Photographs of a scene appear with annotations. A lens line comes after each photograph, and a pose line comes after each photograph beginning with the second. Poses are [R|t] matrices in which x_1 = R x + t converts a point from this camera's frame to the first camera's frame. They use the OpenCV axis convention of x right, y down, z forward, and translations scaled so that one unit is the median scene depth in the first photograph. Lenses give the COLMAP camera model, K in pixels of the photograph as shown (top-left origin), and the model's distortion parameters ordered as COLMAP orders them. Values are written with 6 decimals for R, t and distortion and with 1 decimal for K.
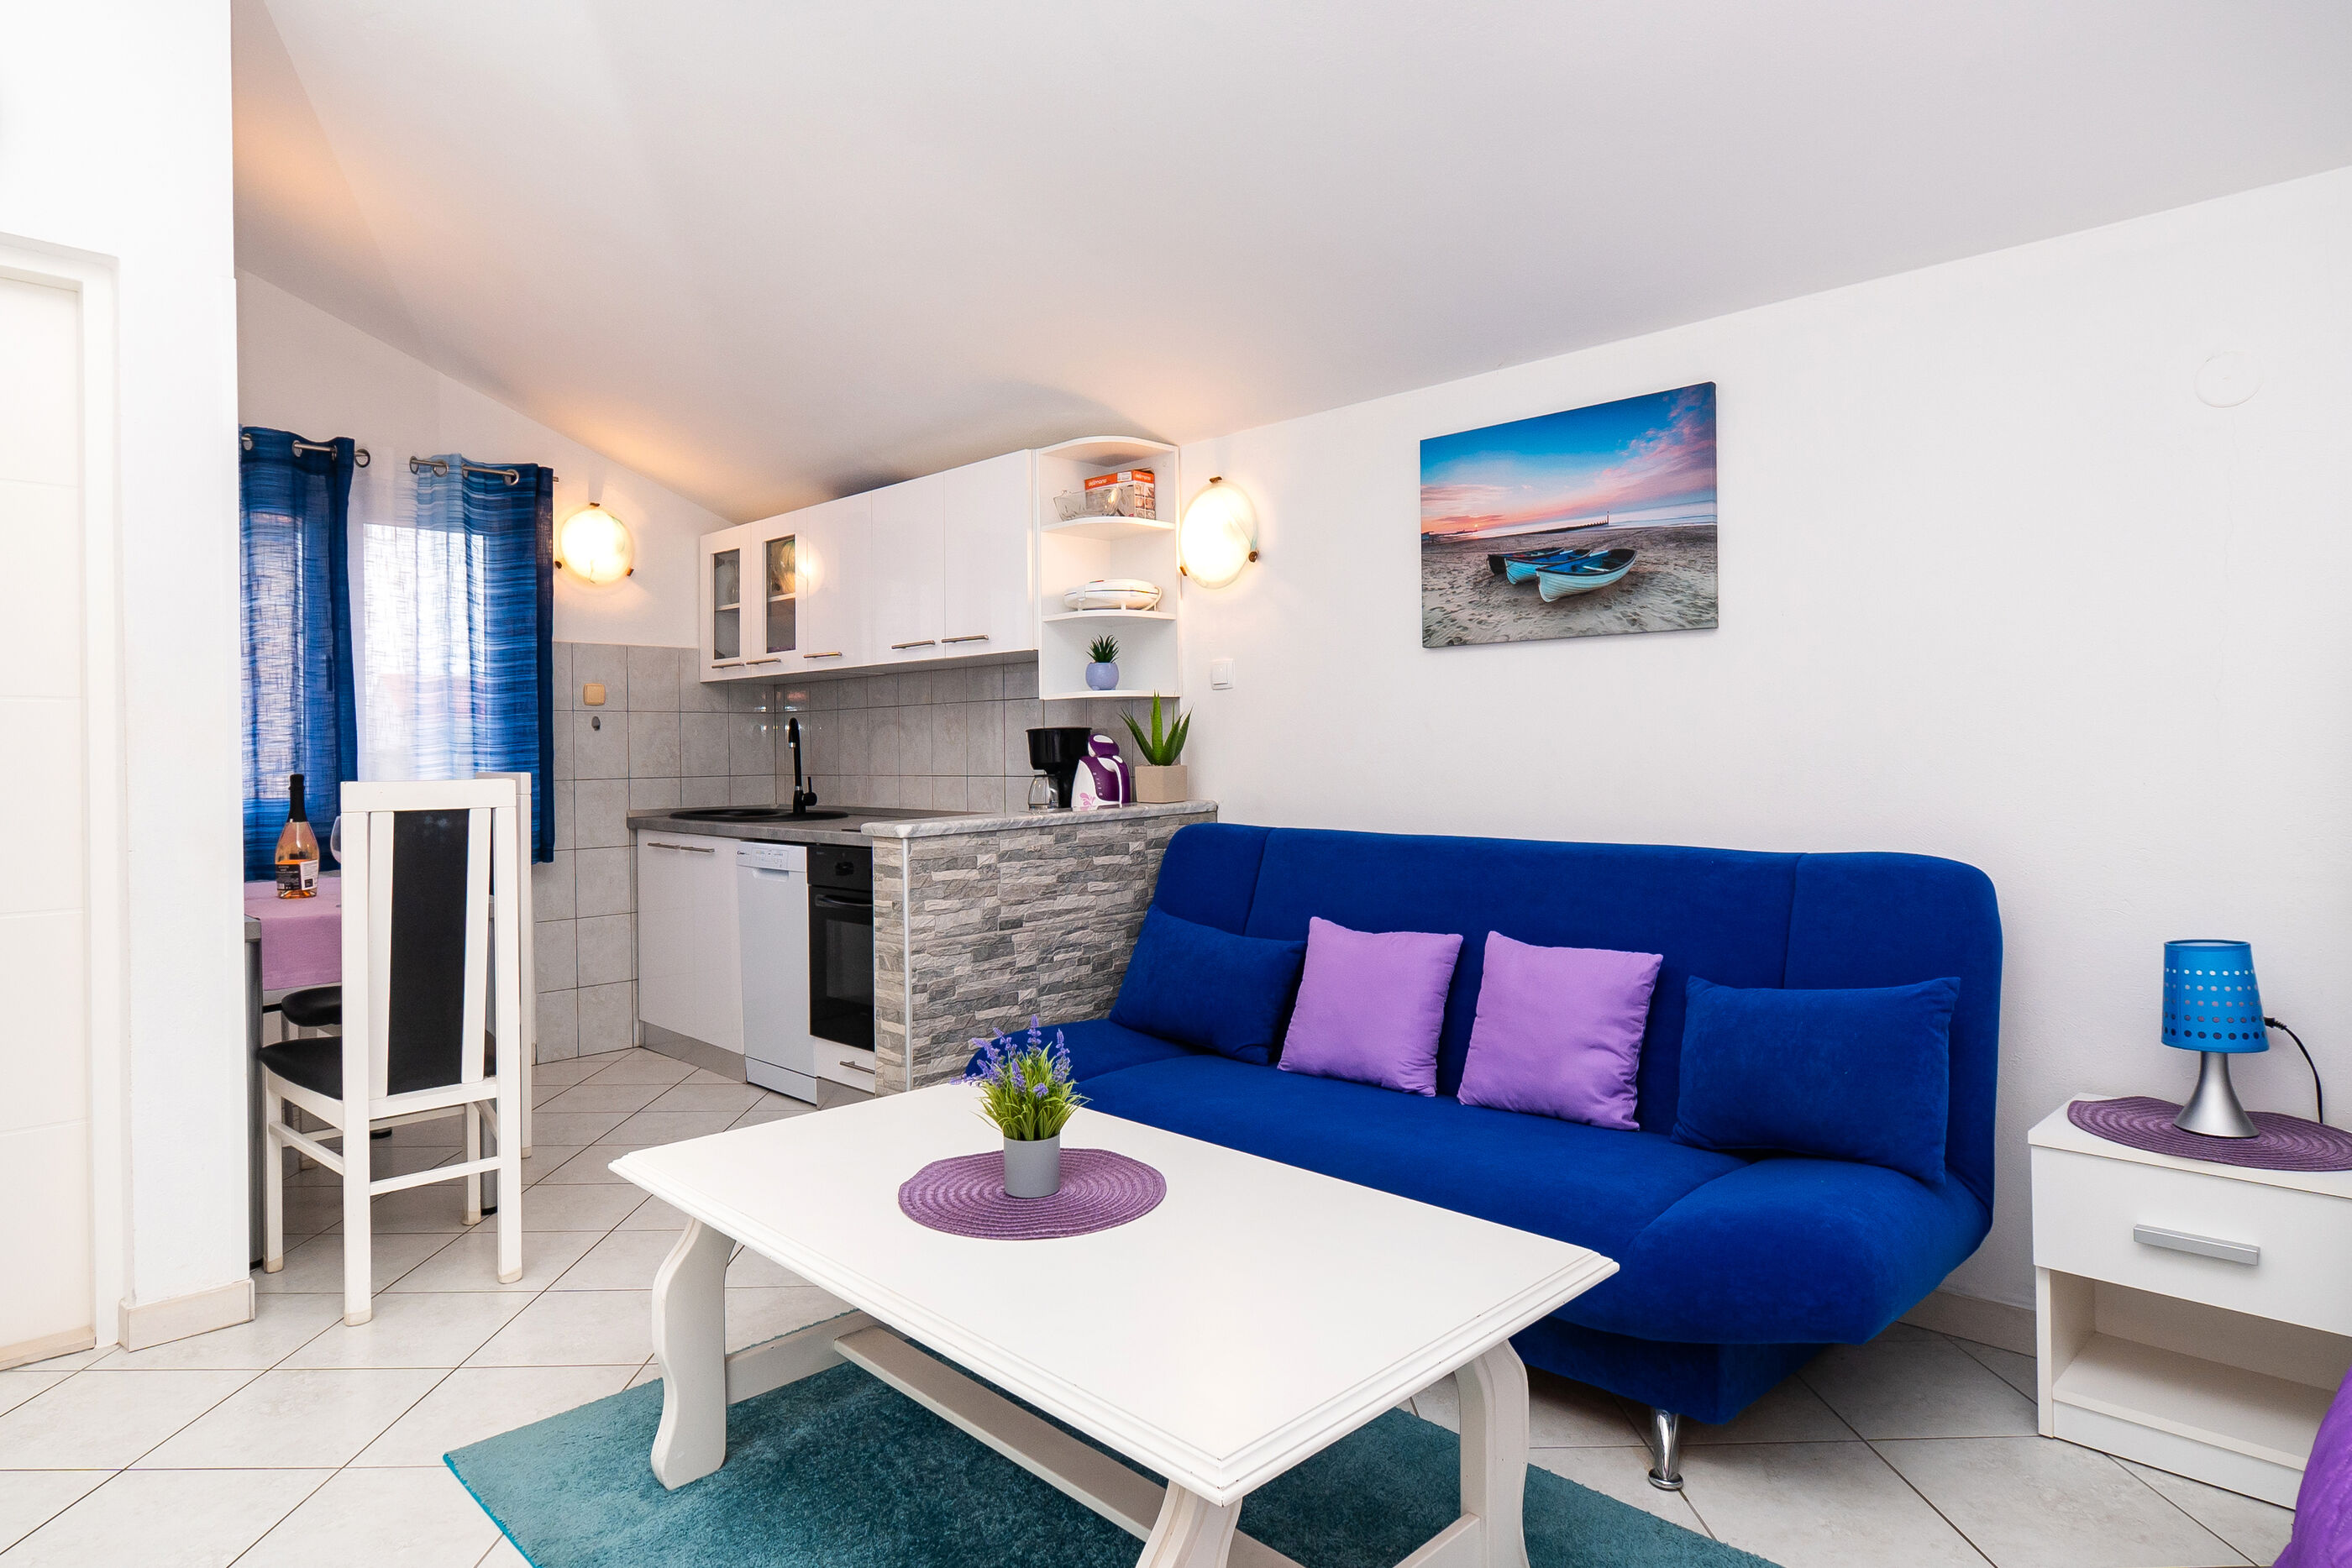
lens RADIAL K [[1324.0, 0, 1189.3], [0, 1324.0, 751.9], [0, 0, 1]] dist [-0.001446, -0.000556]
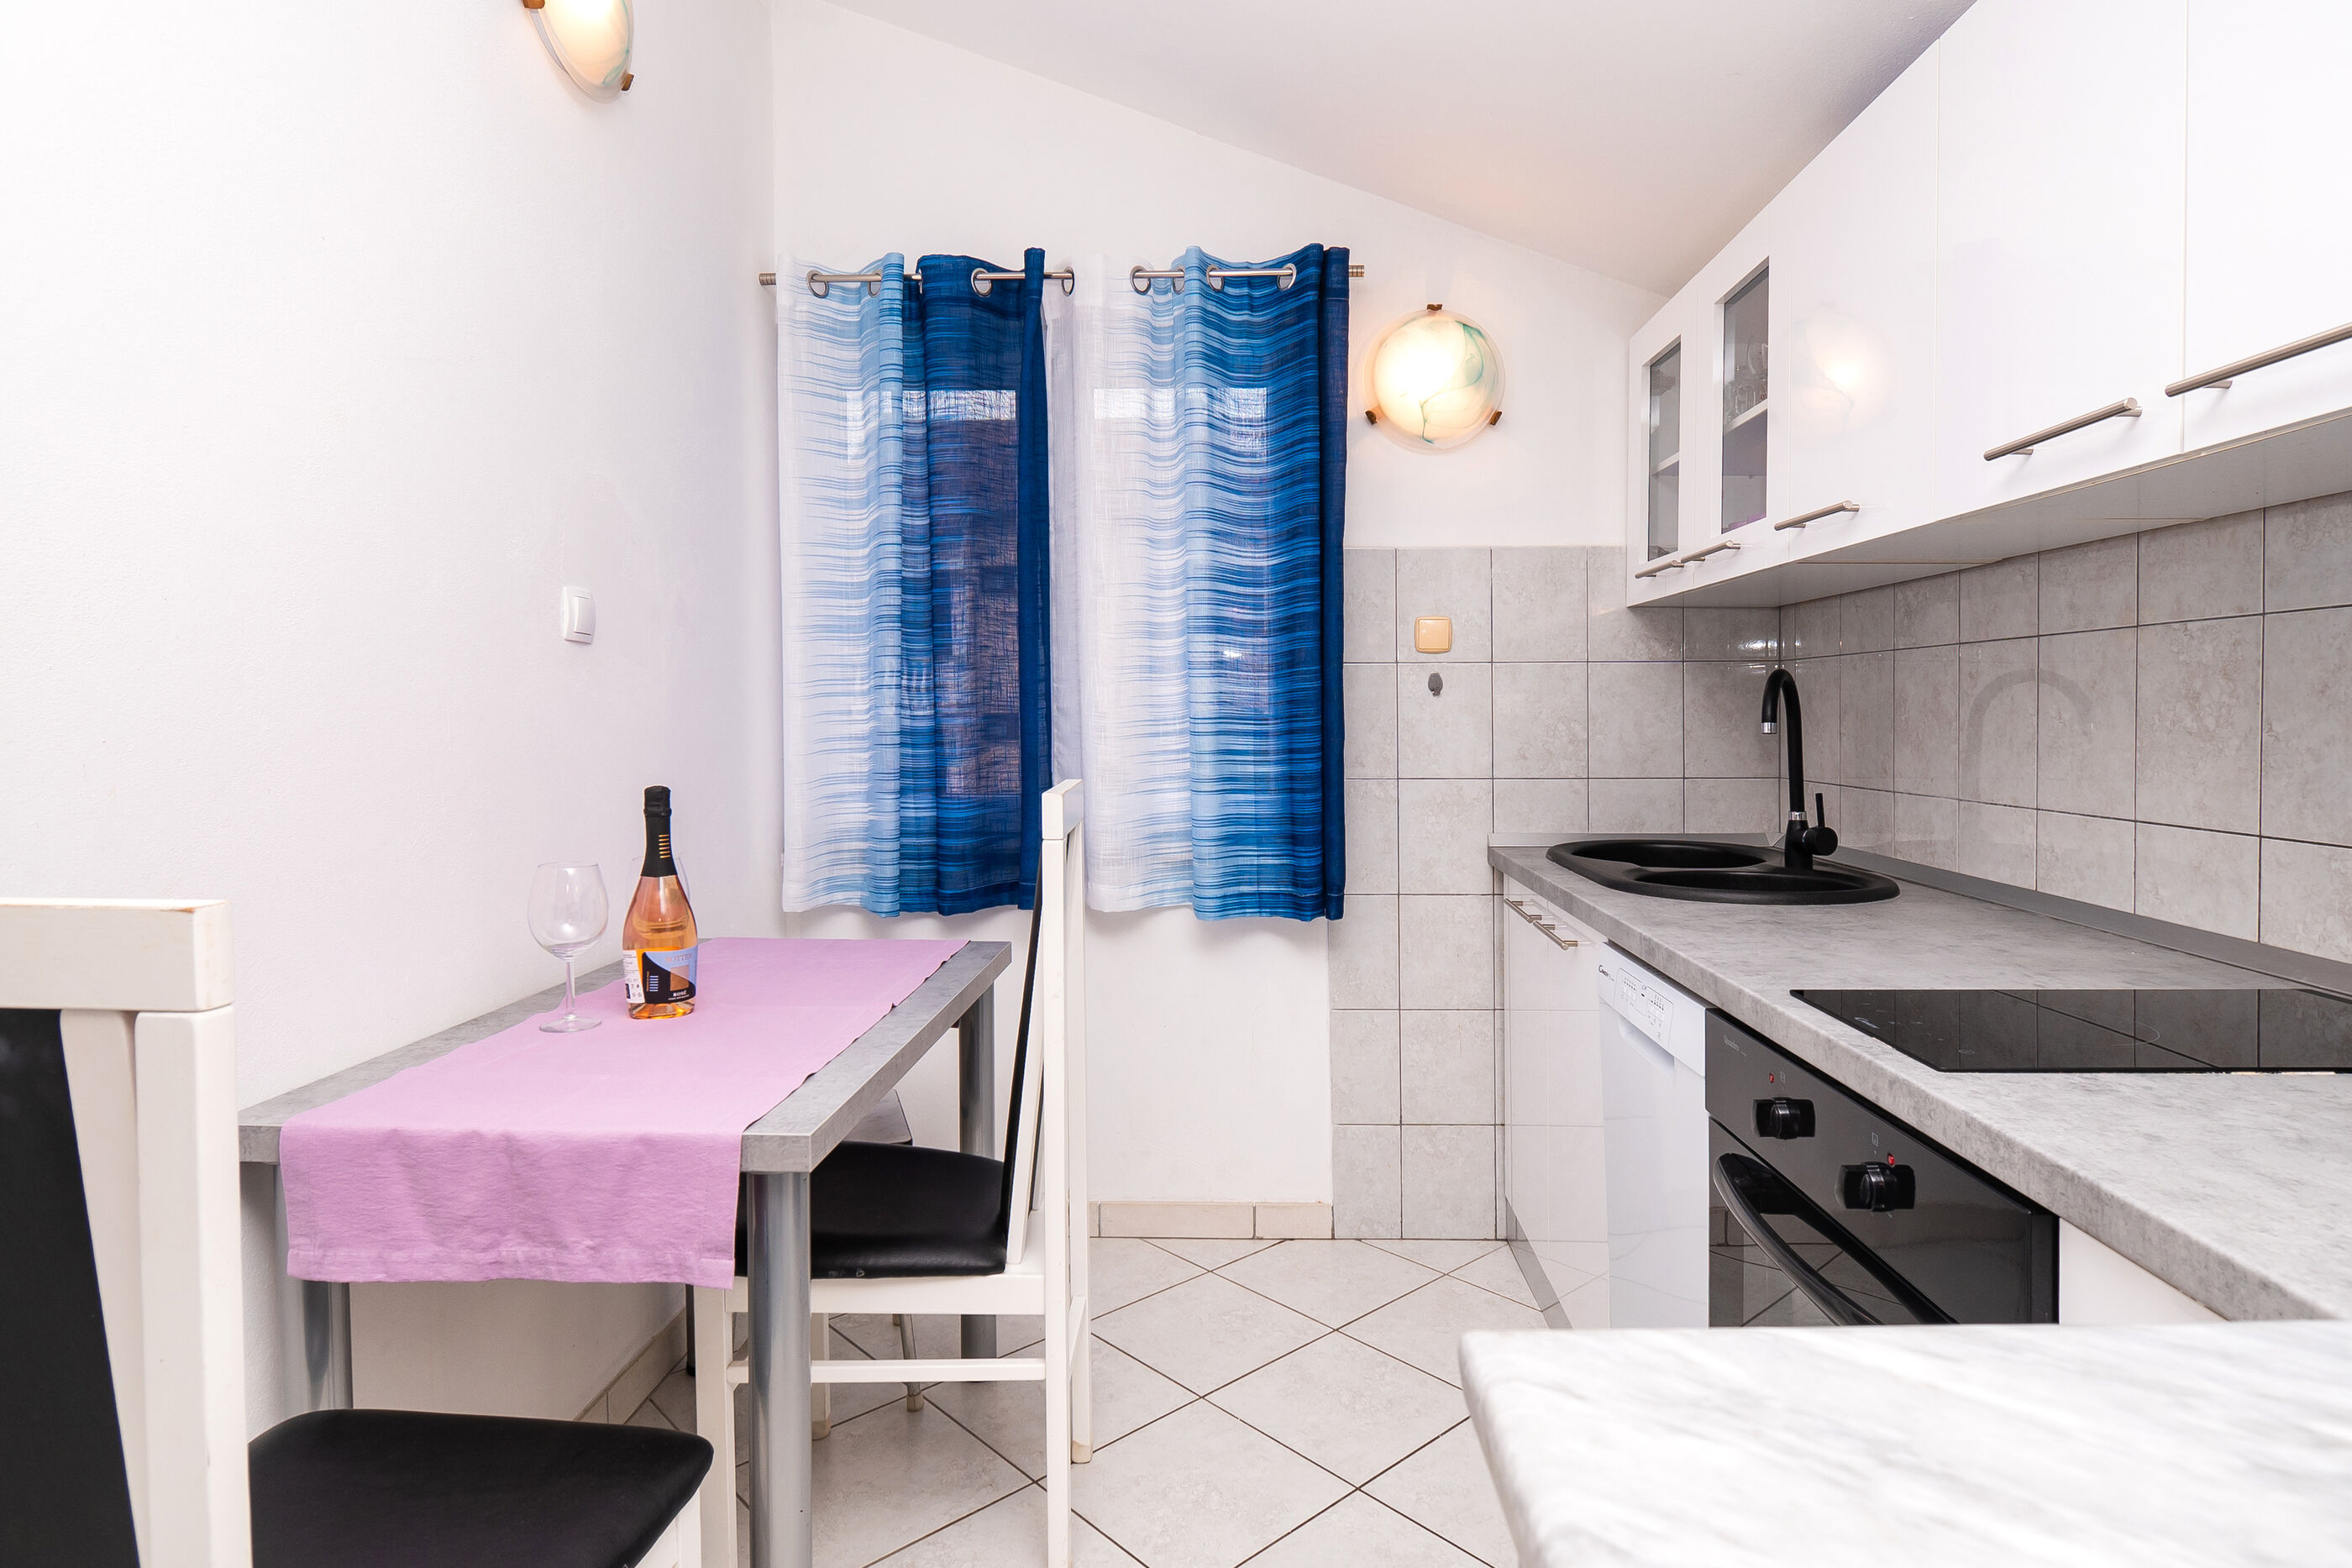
lens RADIAL K [[1250.8, 0, 1168.8], [0, 1250.8, 725.2], [0, 0, 1]] dist [-0.014844, -0.001501]
pose [[0.648696, 0.020191, -0.760780, -0.133651], [-0.007783, 0.999772, 0.019897, -0.017238], [0.761008, -0.006986, 0.648705, 0.716198]]
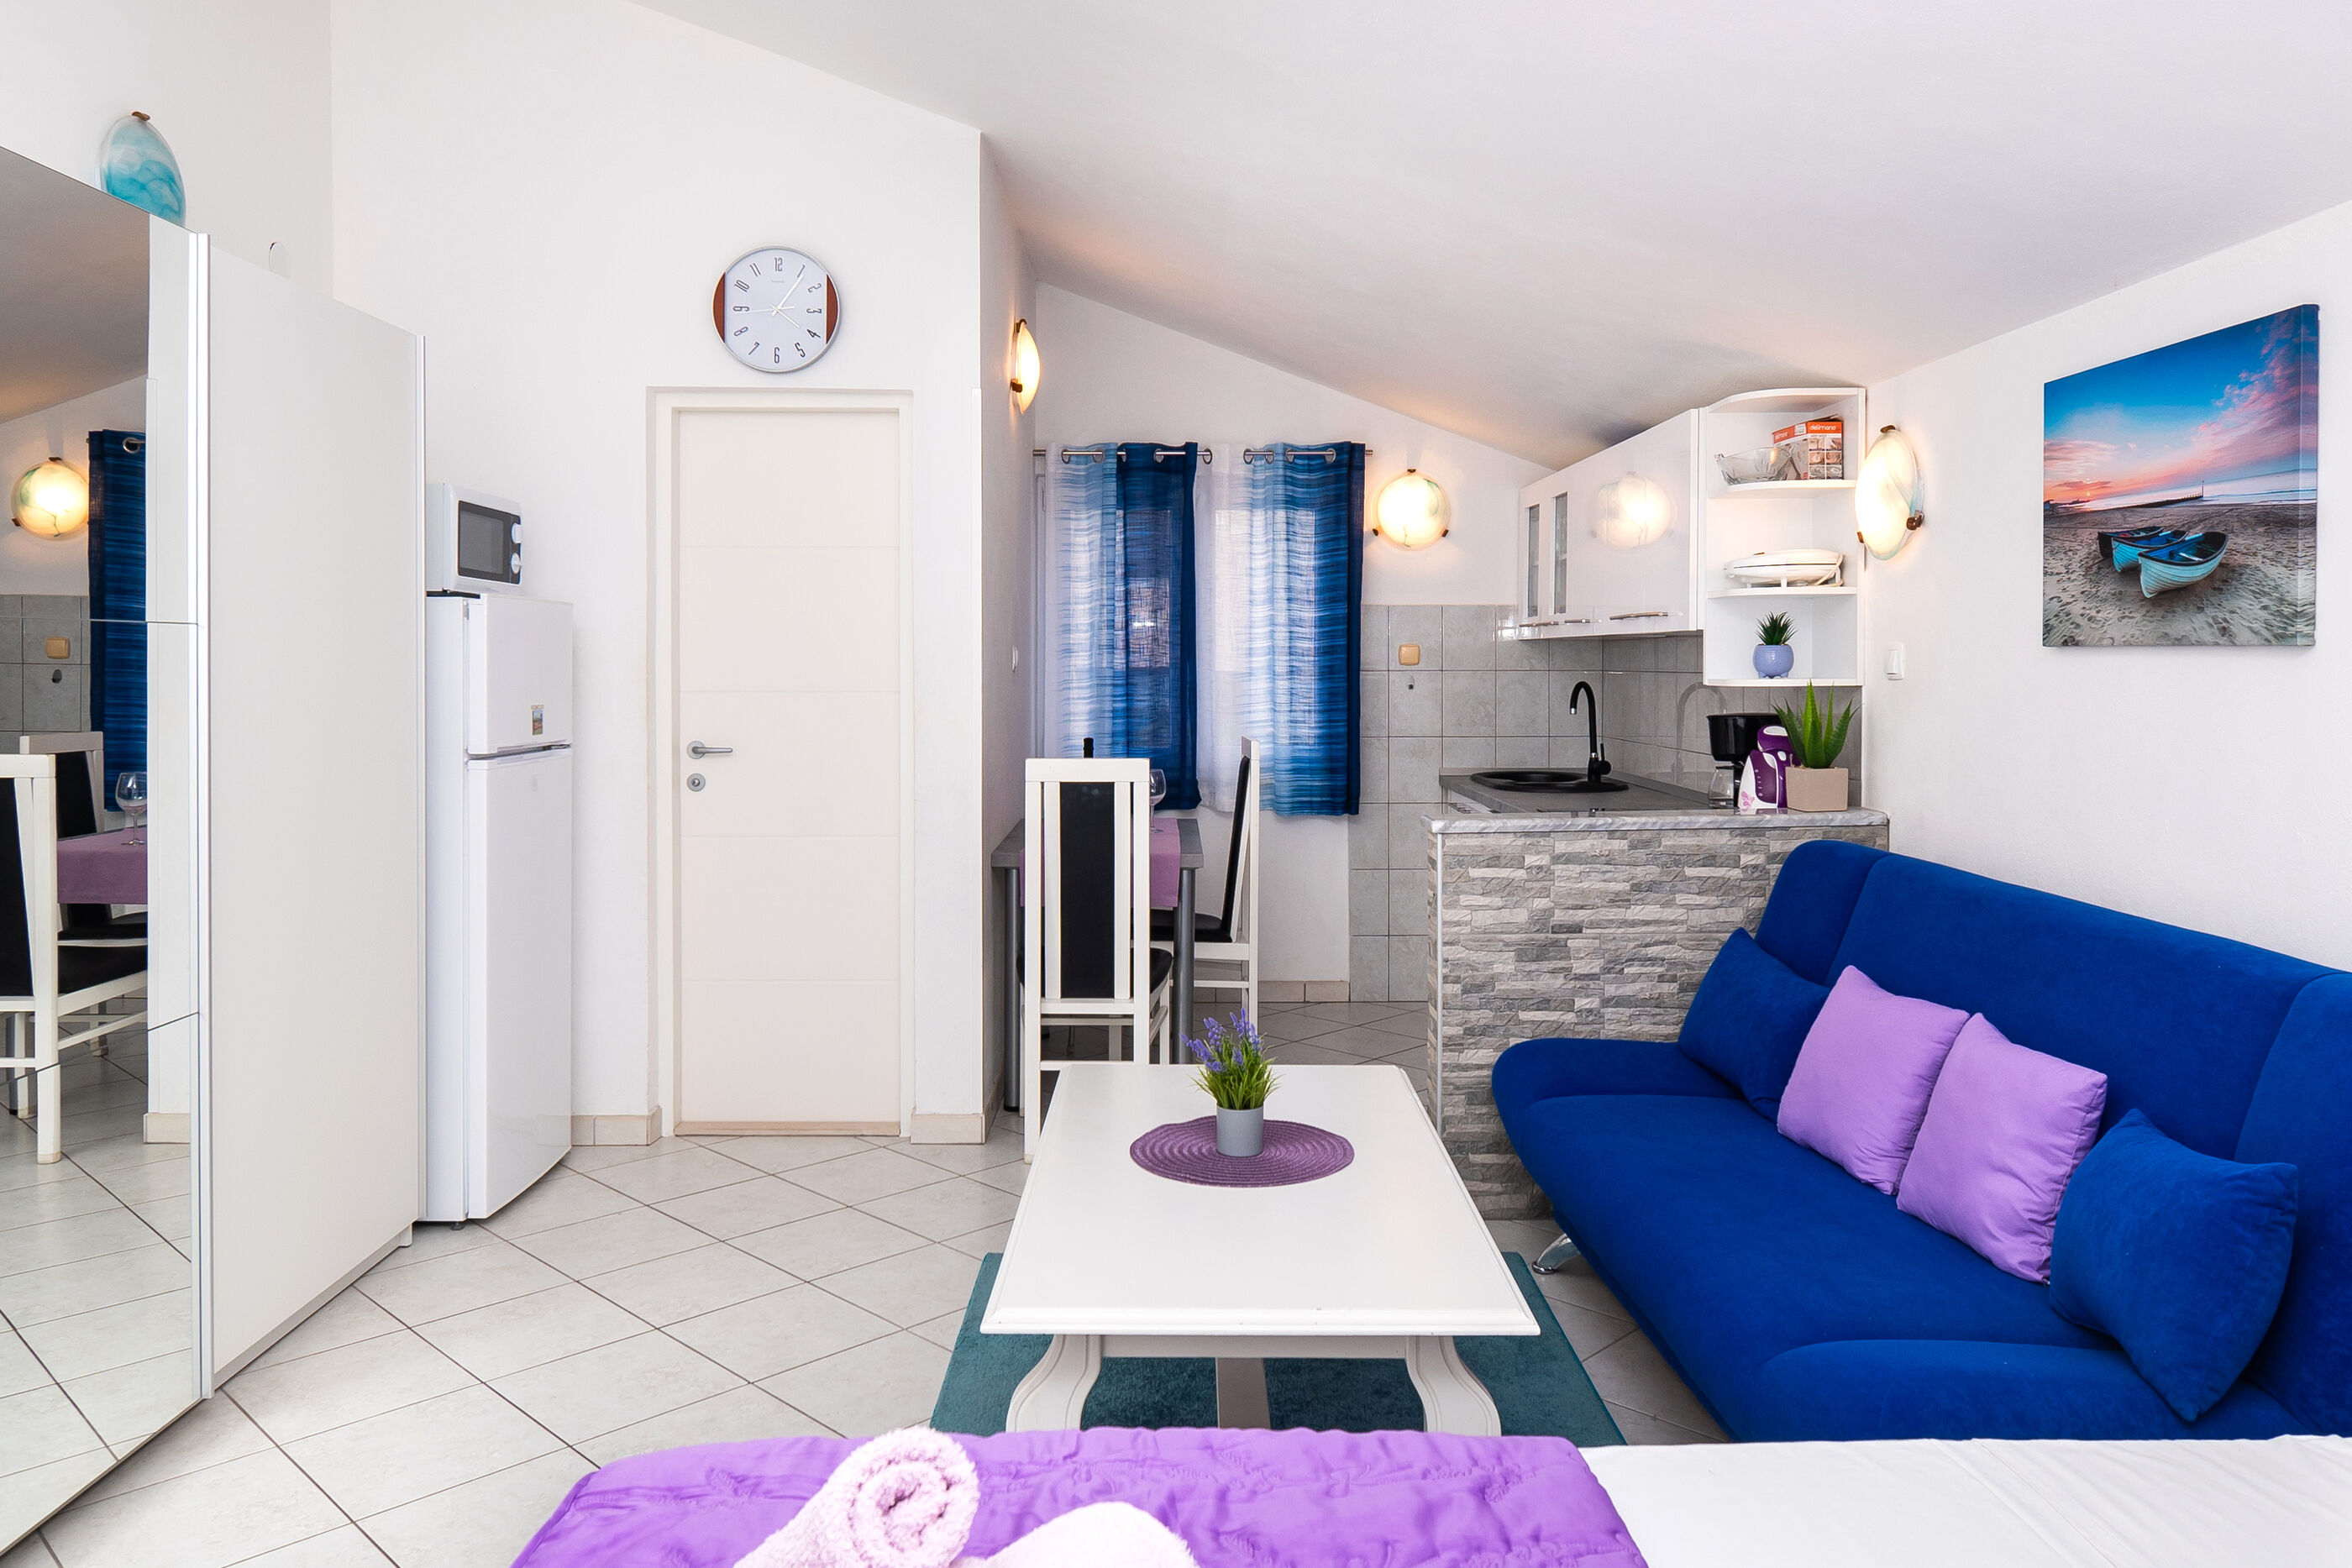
lens RADIAL K [[1648.7, 0, 1185.4], [0, 1648.7, 683.6], [0, 0, 1]] dist [-0.011257, -0.002463]
pose [[0.709886, 0.025313, -0.703862, 0.432930], [-0.012995, 0.999655, 0.022845, -0.062337], [0.704197, -0.007070, 0.709970, -0.047981]]
